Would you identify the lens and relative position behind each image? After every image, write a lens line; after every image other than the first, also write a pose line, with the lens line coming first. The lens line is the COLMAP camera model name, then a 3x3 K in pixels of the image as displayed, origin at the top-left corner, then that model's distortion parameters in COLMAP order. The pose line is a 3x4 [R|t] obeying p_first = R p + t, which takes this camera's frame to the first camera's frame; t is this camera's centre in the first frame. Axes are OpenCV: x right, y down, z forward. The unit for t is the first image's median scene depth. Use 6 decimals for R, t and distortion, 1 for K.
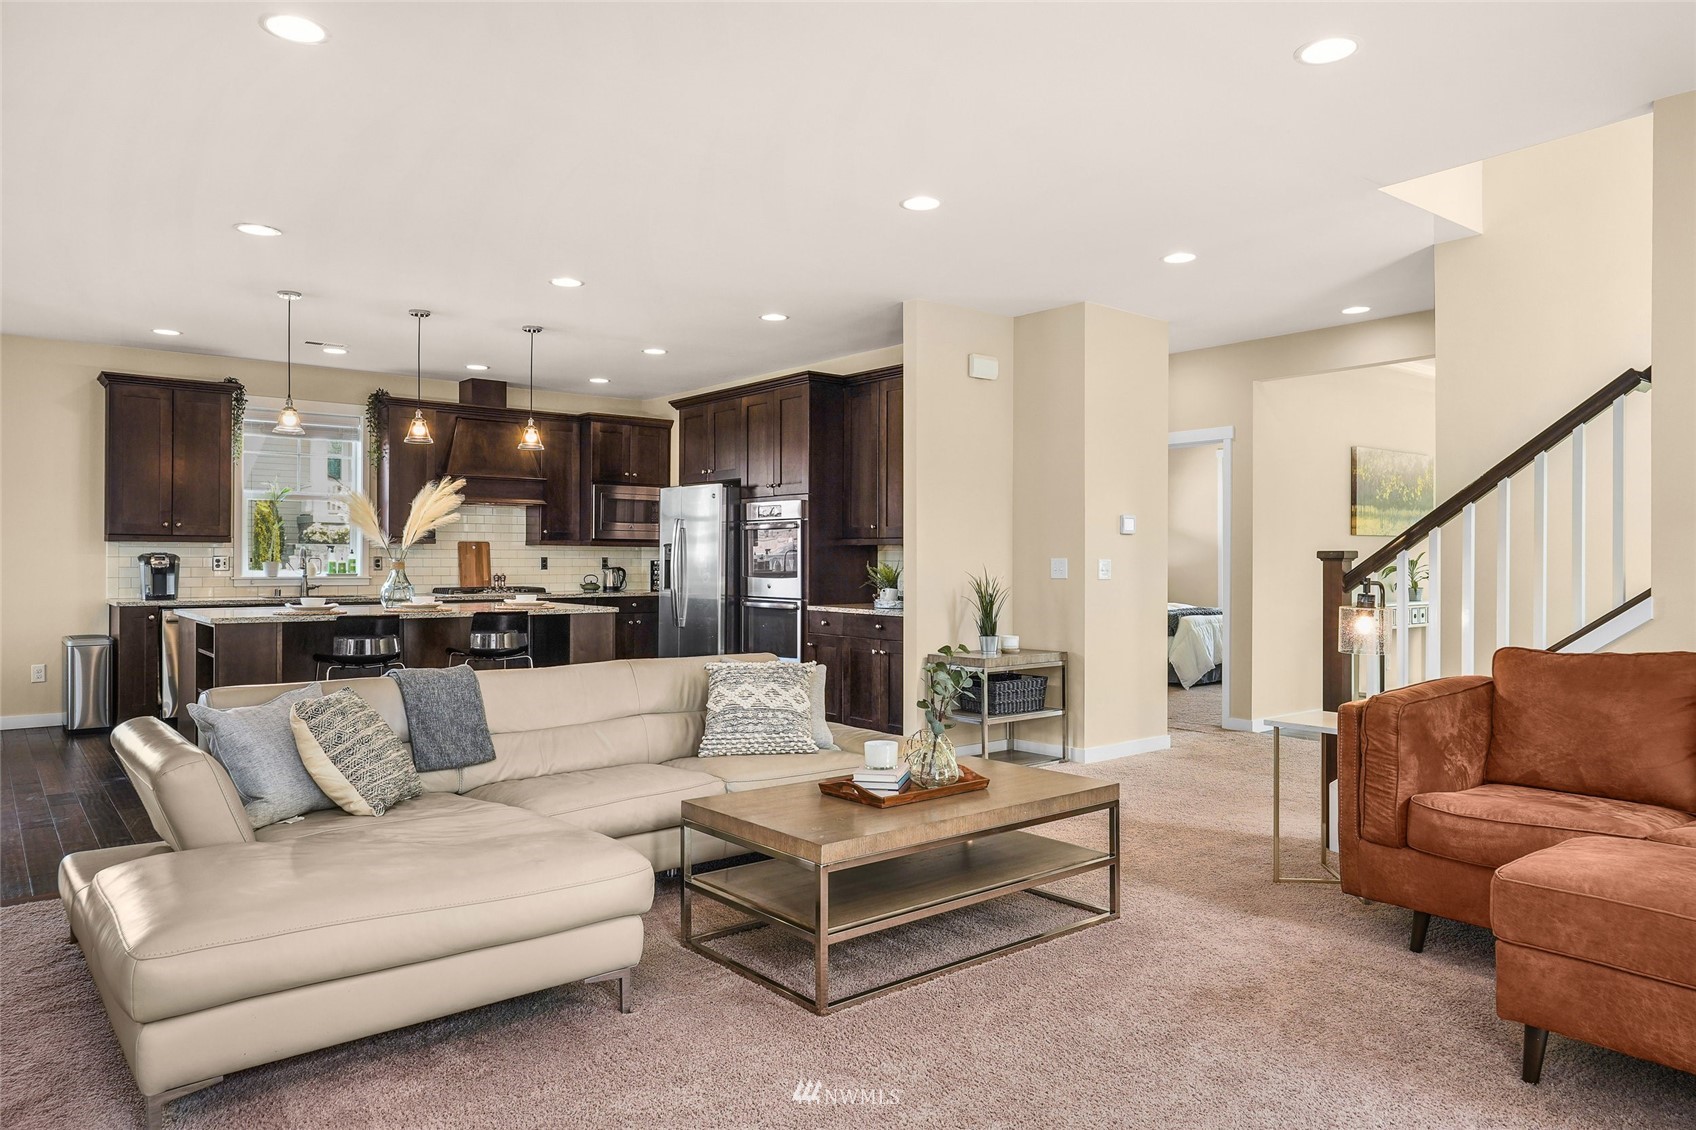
lens RADIAL K [[1169.0, 0, 848.2], [0, 1169.0, 580.8], [0, 0, 1]] dist [0.005727, -0.003590]
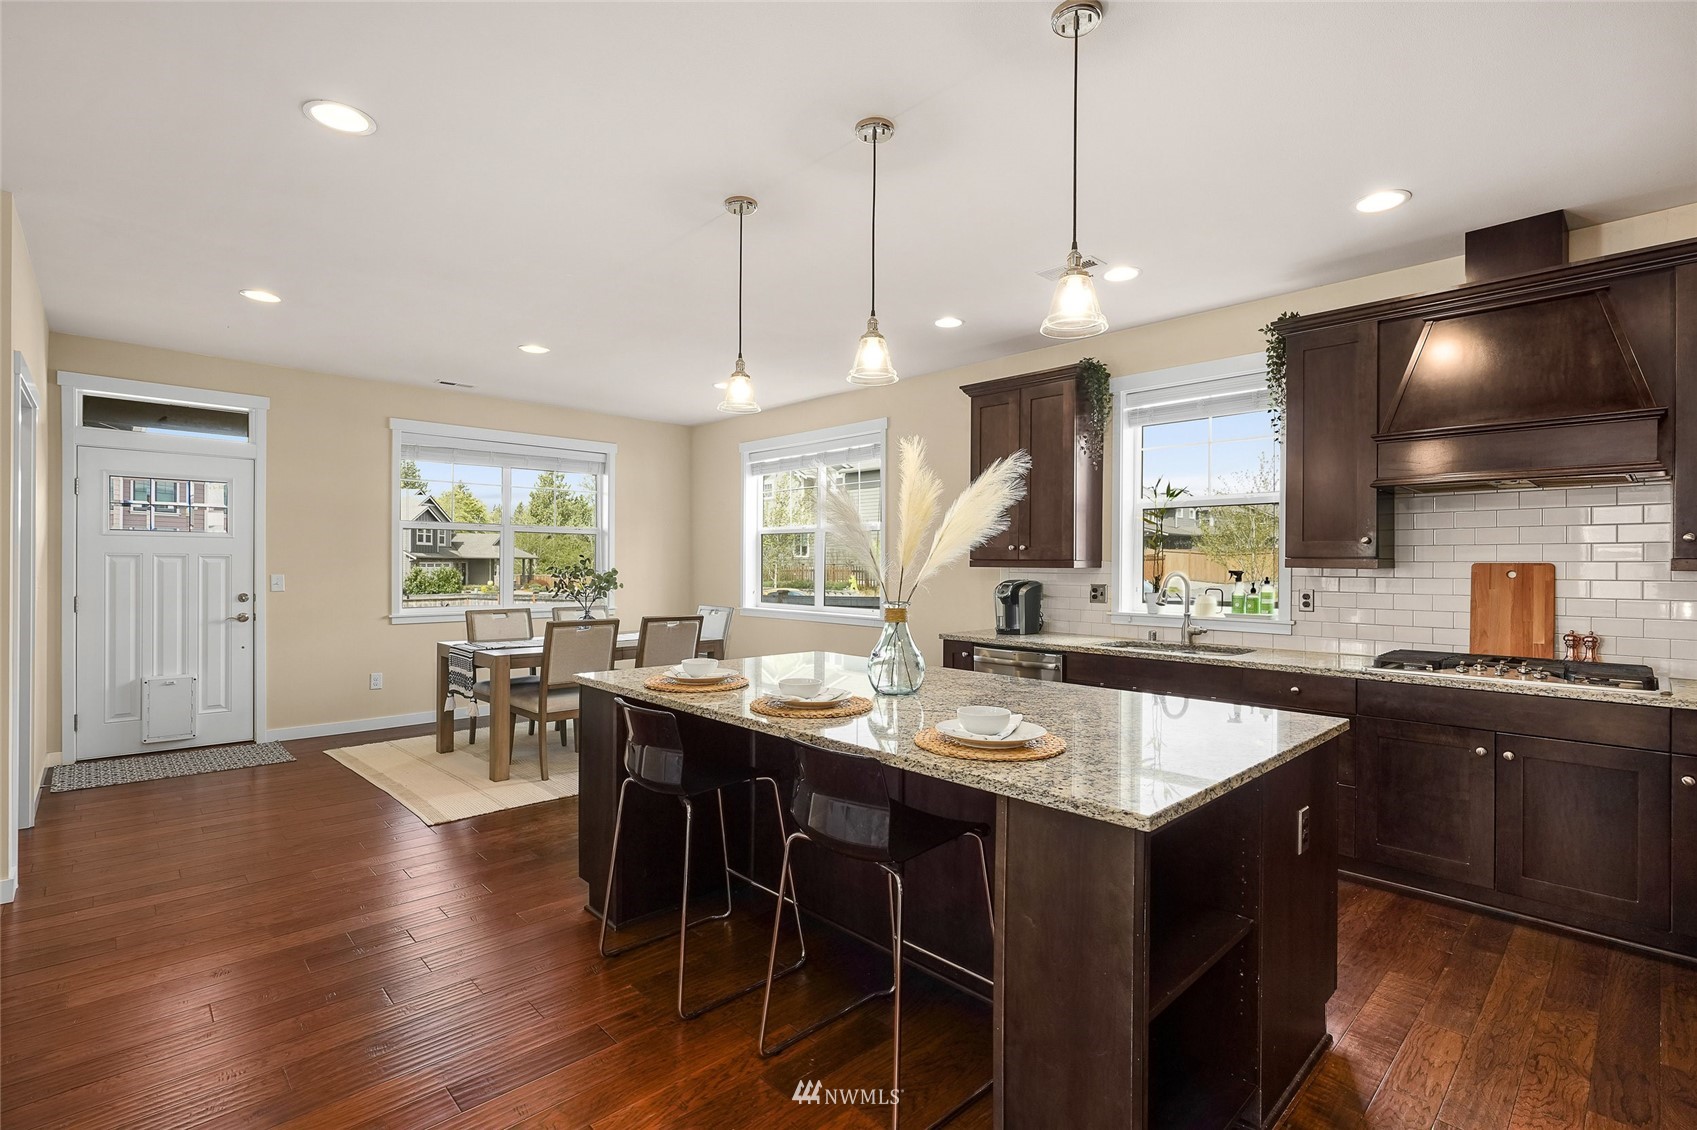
lens RADIAL K [[784.8, 0, 823.3], [0, 784.8, 565.3], [0, 0, 1]] dist [-0.026779, 0.006811]
pose [[0.068291, -0.002661, -0.997662, -0.018452], [-0.023268, 0.999720, -0.004260, -0.028741], [0.997394, 0.023505, 0.068210, 0.807726]]
